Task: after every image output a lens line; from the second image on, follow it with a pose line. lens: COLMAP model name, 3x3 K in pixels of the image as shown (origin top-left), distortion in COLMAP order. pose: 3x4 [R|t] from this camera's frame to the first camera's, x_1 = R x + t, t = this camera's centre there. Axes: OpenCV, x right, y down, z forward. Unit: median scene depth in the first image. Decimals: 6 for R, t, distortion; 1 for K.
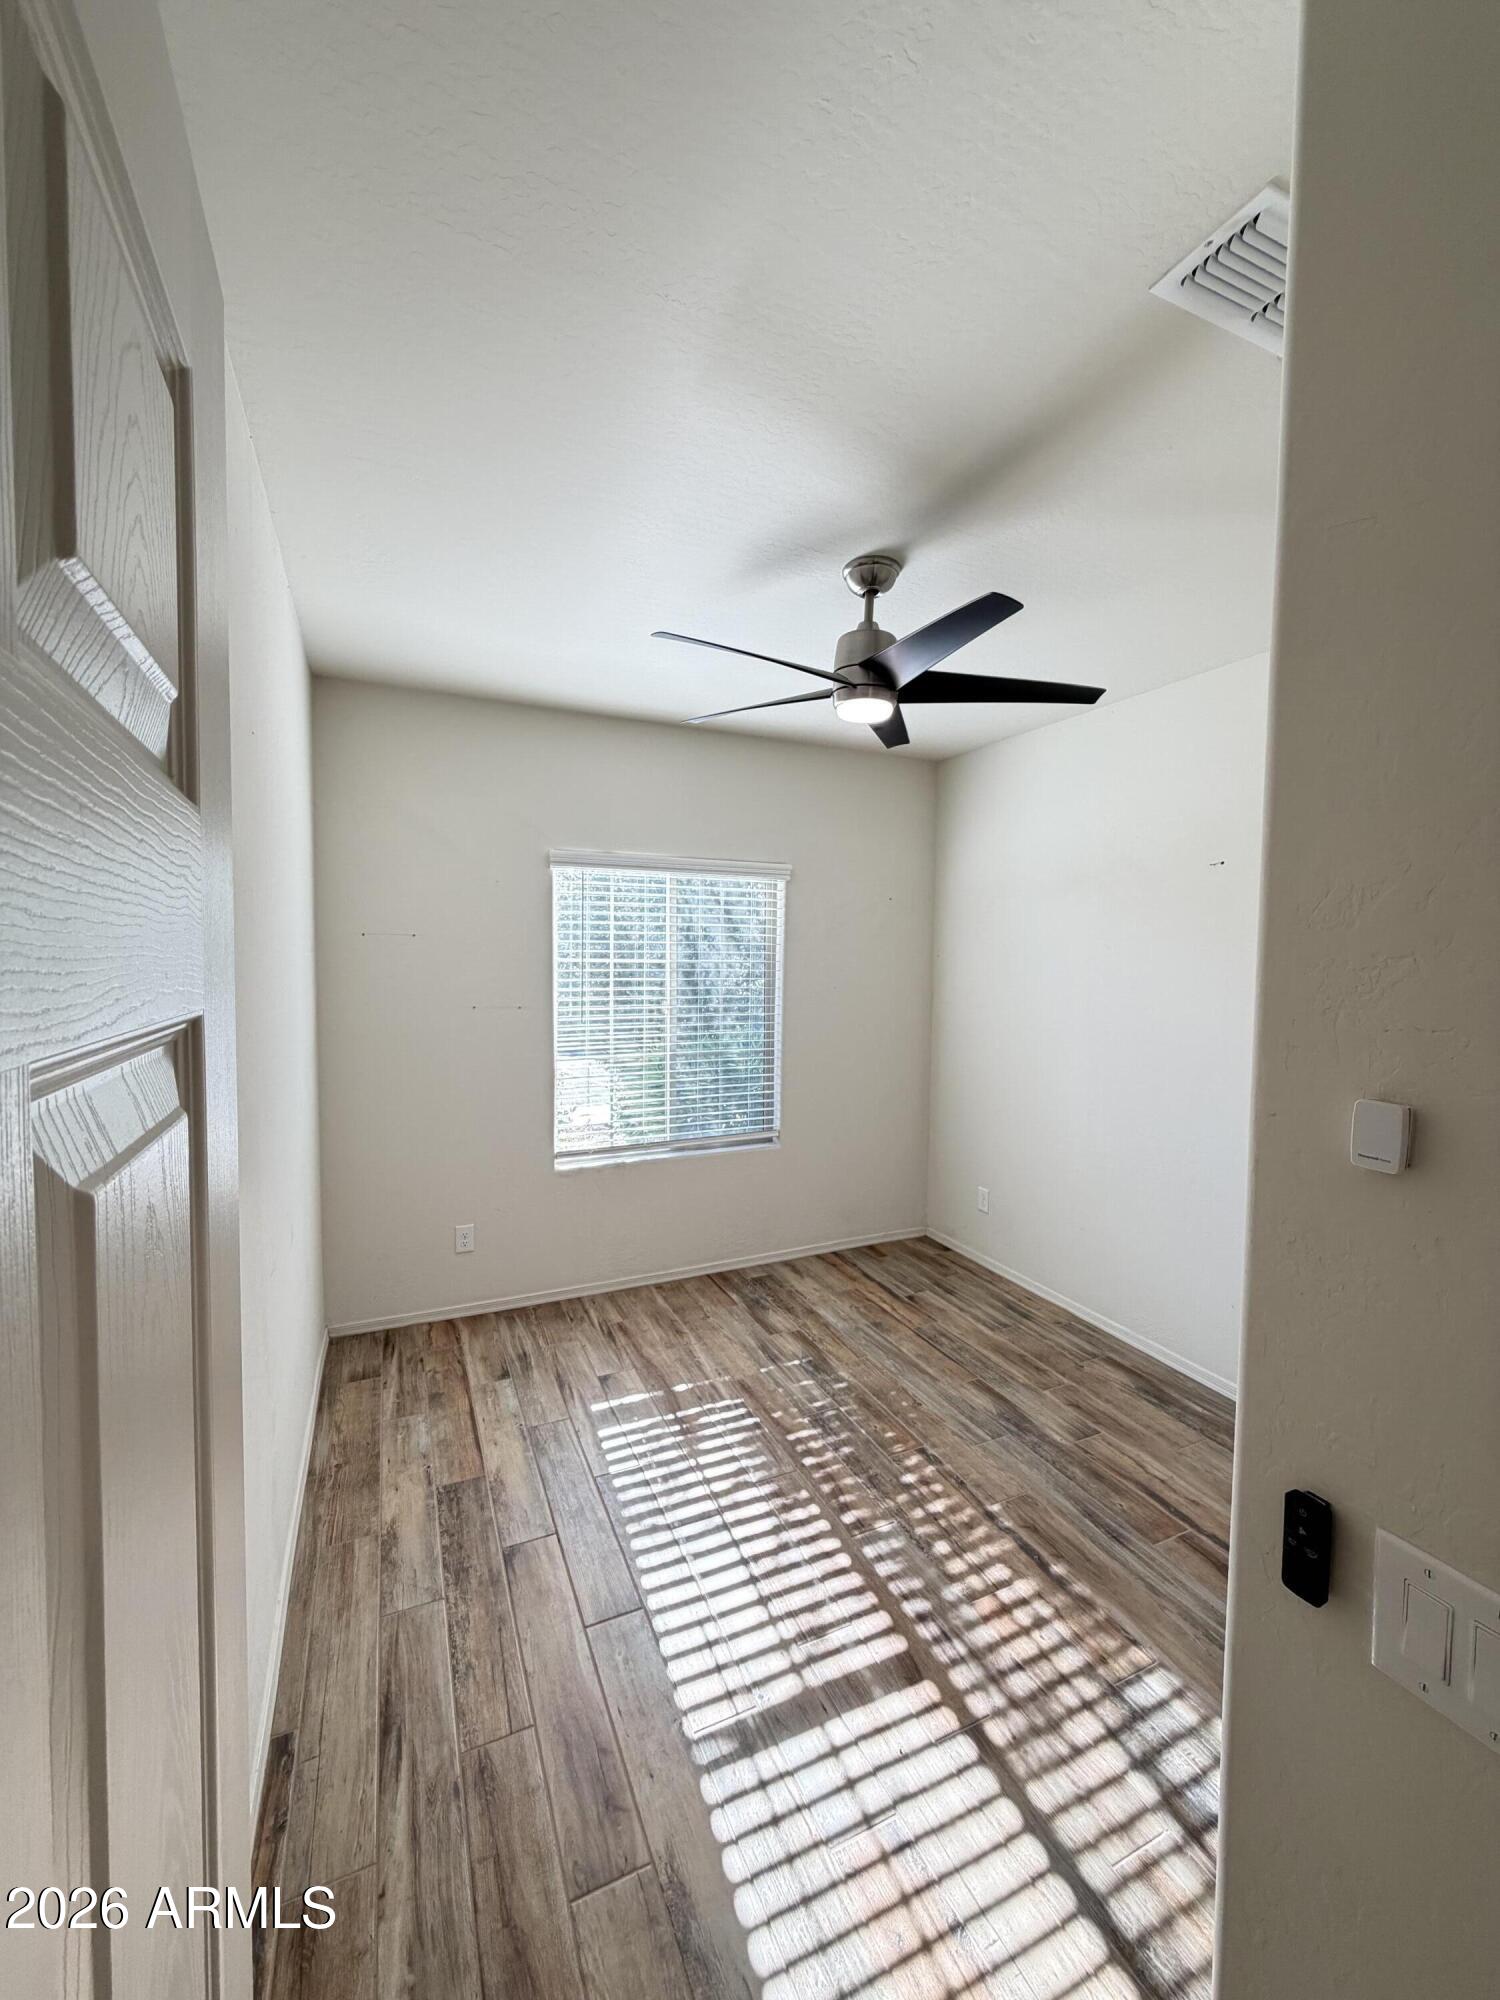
lens RADIAL K [[798.2, 0, 741.8], [0, 798.2, 990.7], [0, 0, 1]] dist [0.000495, 0.000389]
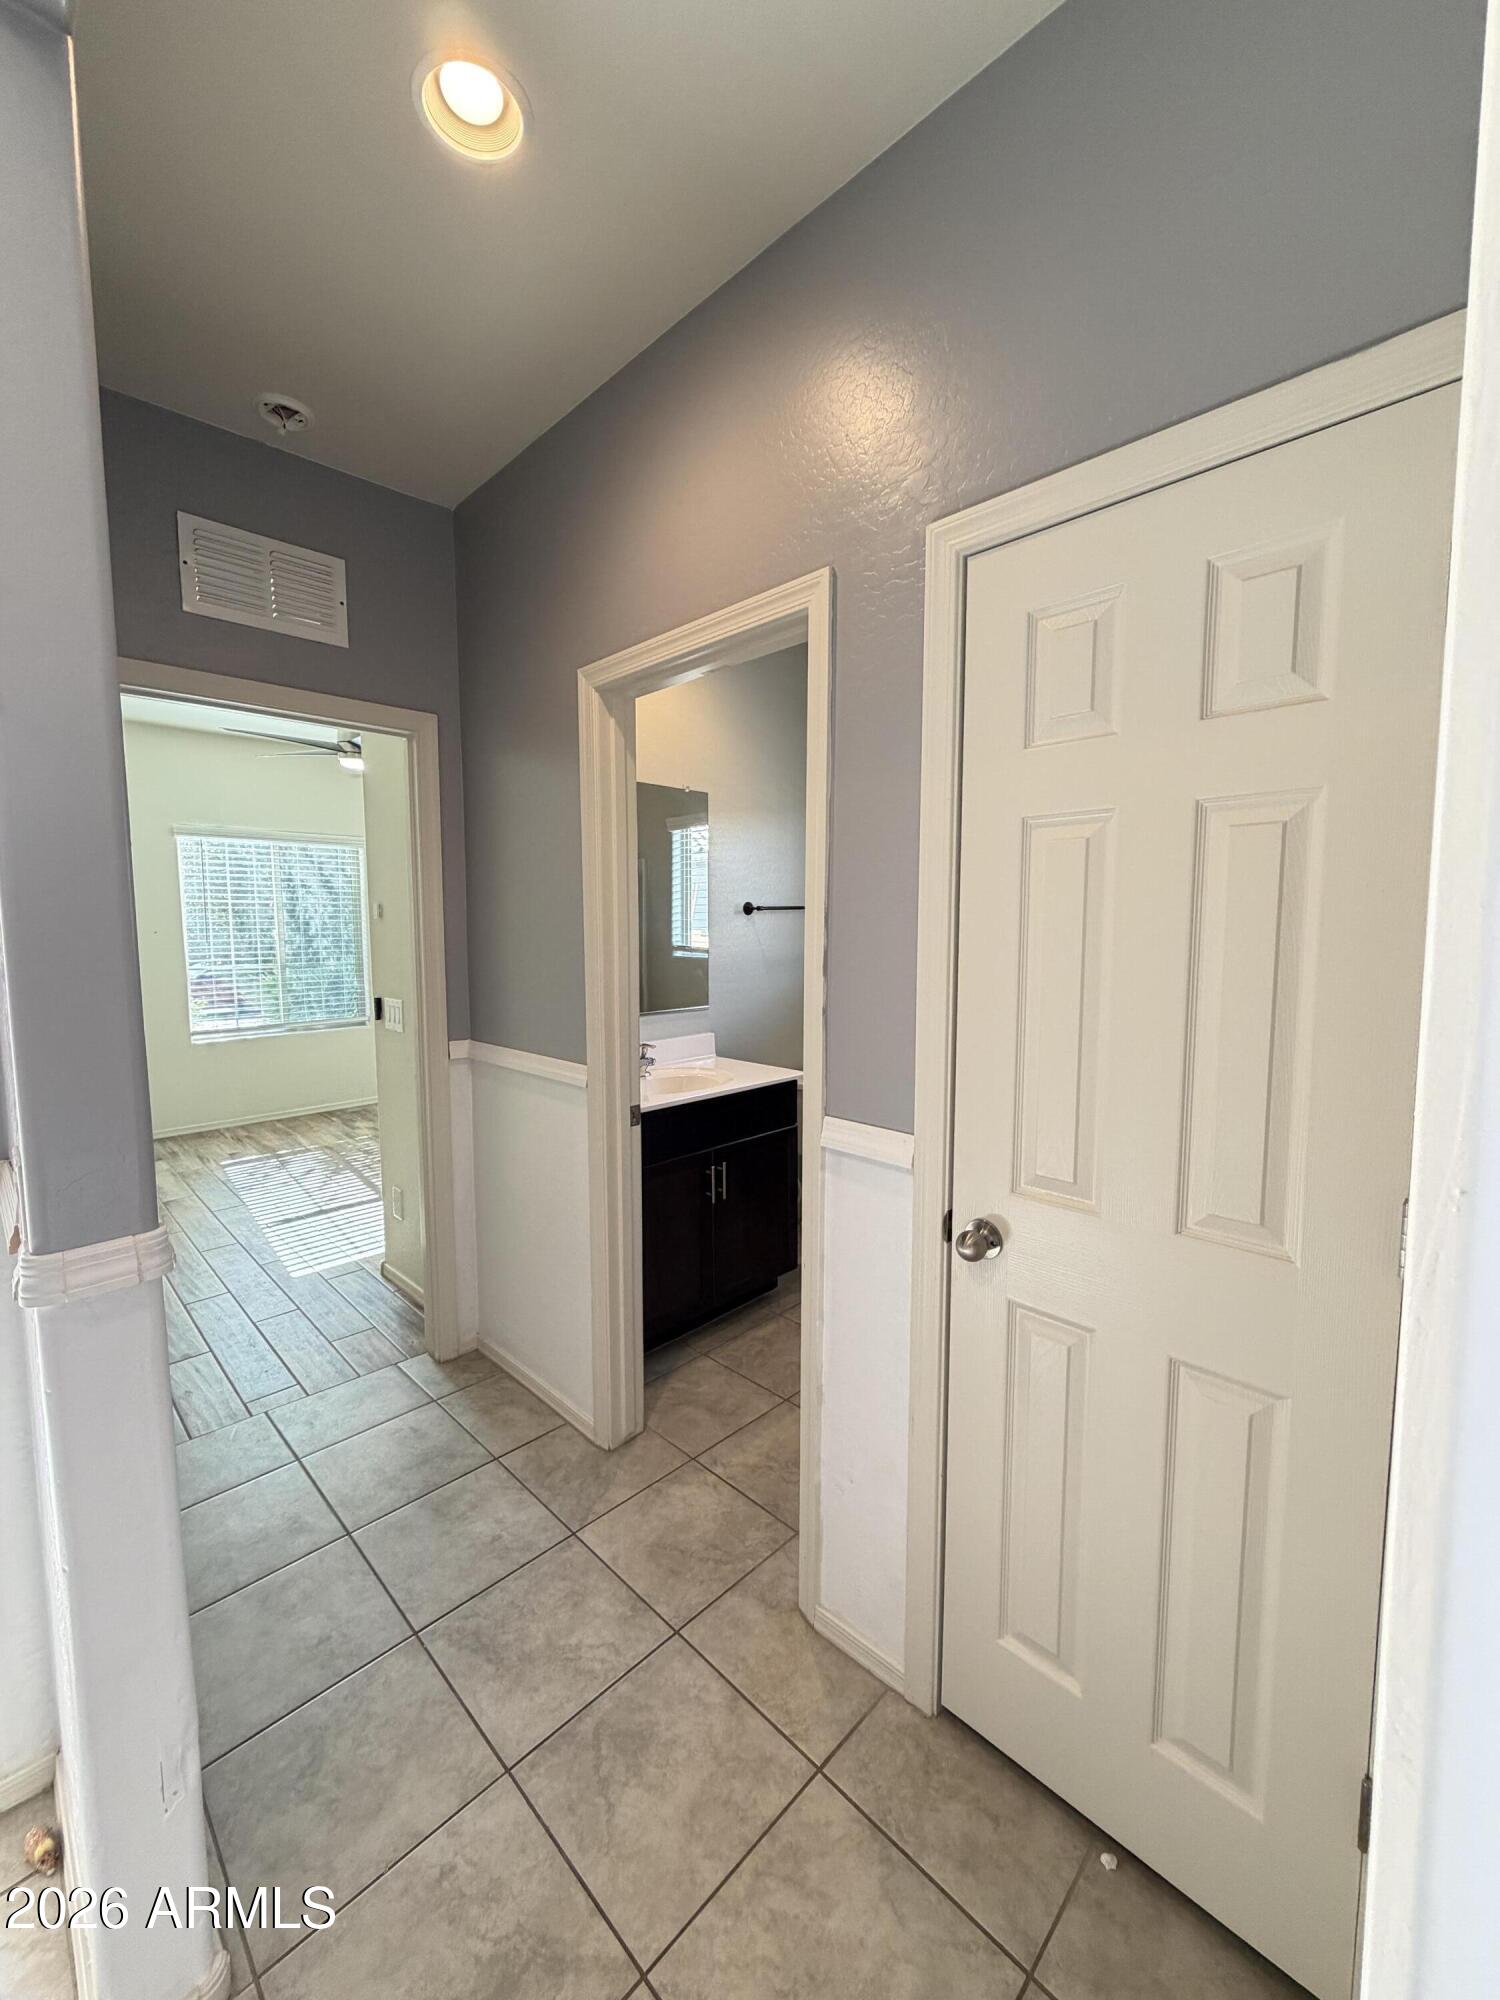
lens RADIAL K [[788.4, 0, 715.2], [0, 788.4, 992.8], [0, 0, 1]] dist [-0.000511, -0.000058]
pose [[0.943750, -0.044454, 0.327657, 0.231893], [0.031150, 0.998467, 0.045742, 0.108516], [-0.329188, -0.032962, 0.943689, -0.785276]]
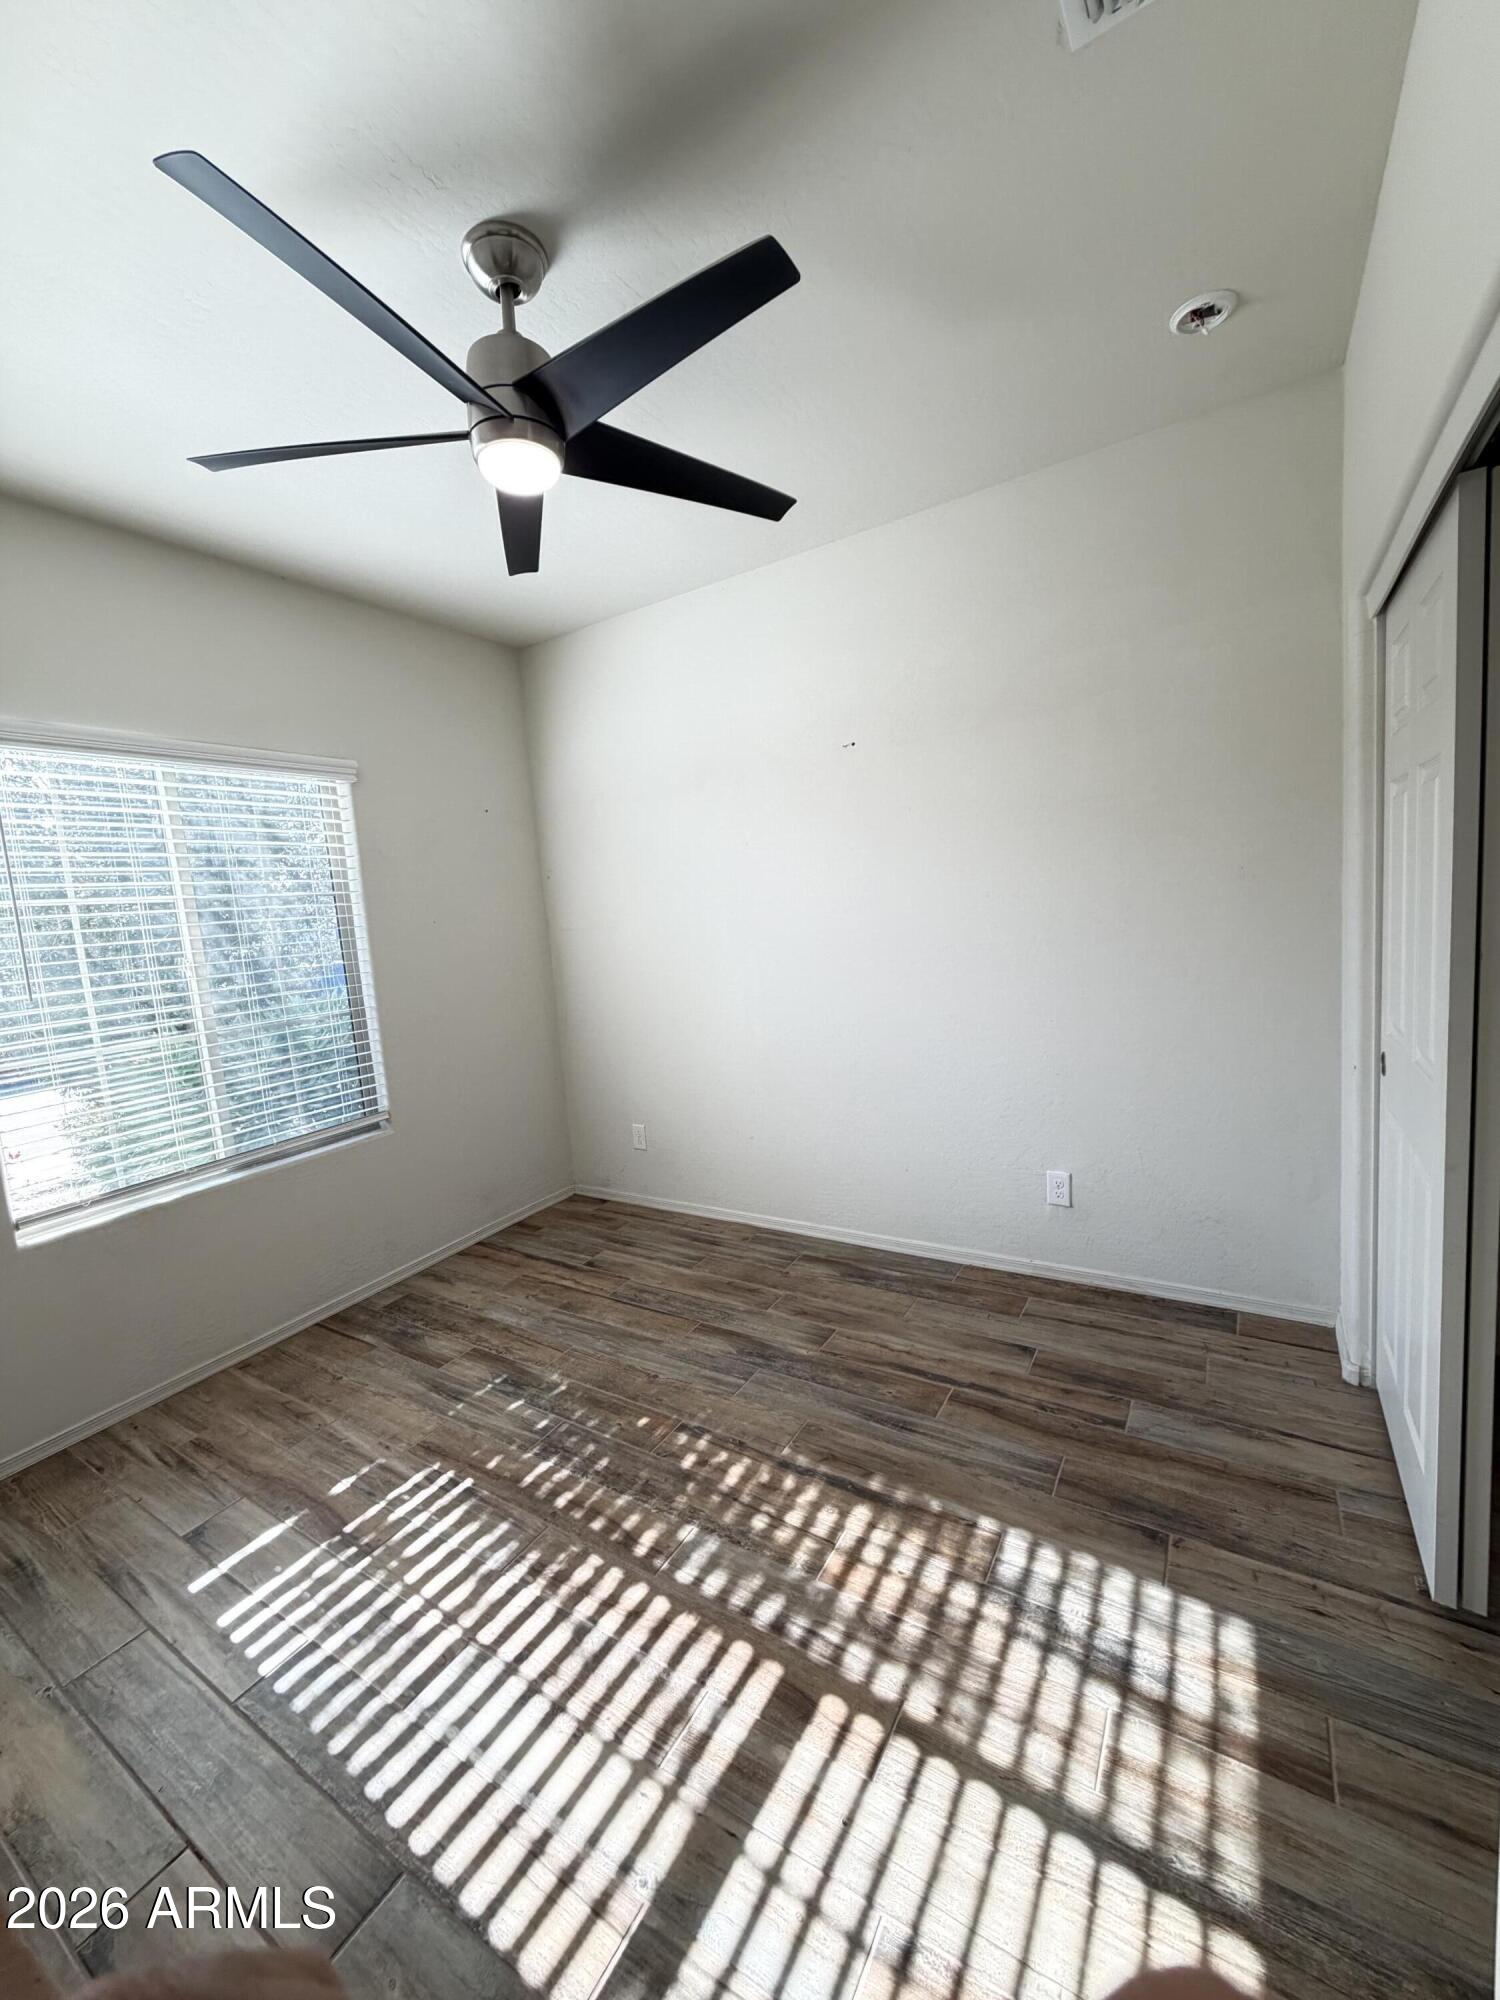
lens RADIAL K [[800.1, 0, 759.7], [0, 800.1, 995.1], [0, 0, 1]] dist [0.000151, 0.000063]
pose [[0.818254, -0.132025, 0.559491, -0.098155], [0.103541, 0.991200, 0.082469, 0.048016], [-0.565455, -0.009550, 0.824724, 0.206384]]
